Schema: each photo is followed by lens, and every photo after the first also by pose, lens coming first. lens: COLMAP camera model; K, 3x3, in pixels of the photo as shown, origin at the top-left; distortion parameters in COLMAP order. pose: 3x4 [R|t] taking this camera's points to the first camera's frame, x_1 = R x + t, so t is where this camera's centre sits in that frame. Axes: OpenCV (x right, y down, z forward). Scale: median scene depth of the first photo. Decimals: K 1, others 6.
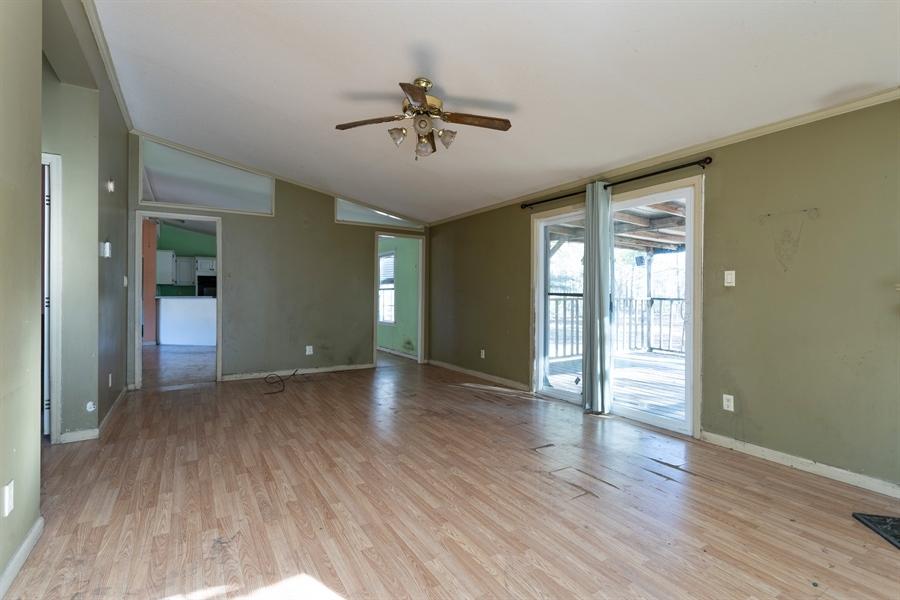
lens RADIAL K [[431.8, 0, 445.7], [0, 431.8, 293.3], [0, 0, 1]] dist [-0.002331, -0.000291]
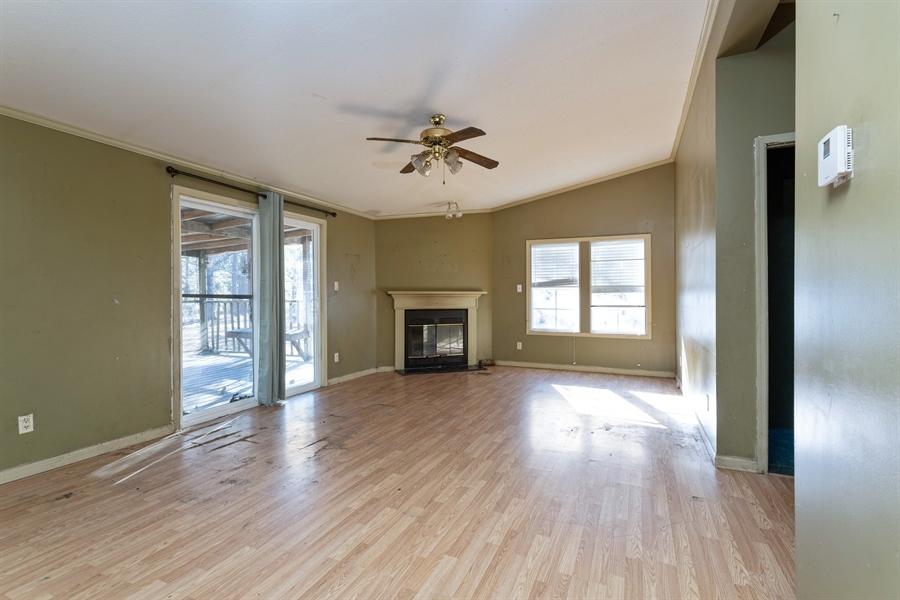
lens RADIAL K [[431.8, 0, 445.7], [0, 431.8, 293.3], [0, 0, 1]] dist [-0.002331, -0.000291]
pose [[-0.572176, -0.002071, 0.820129, -0.997552], [-0.003150, 0.999995, 0.000328, -0.006466], [-0.820125, -0.002395, -0.572179, 1.592345]]
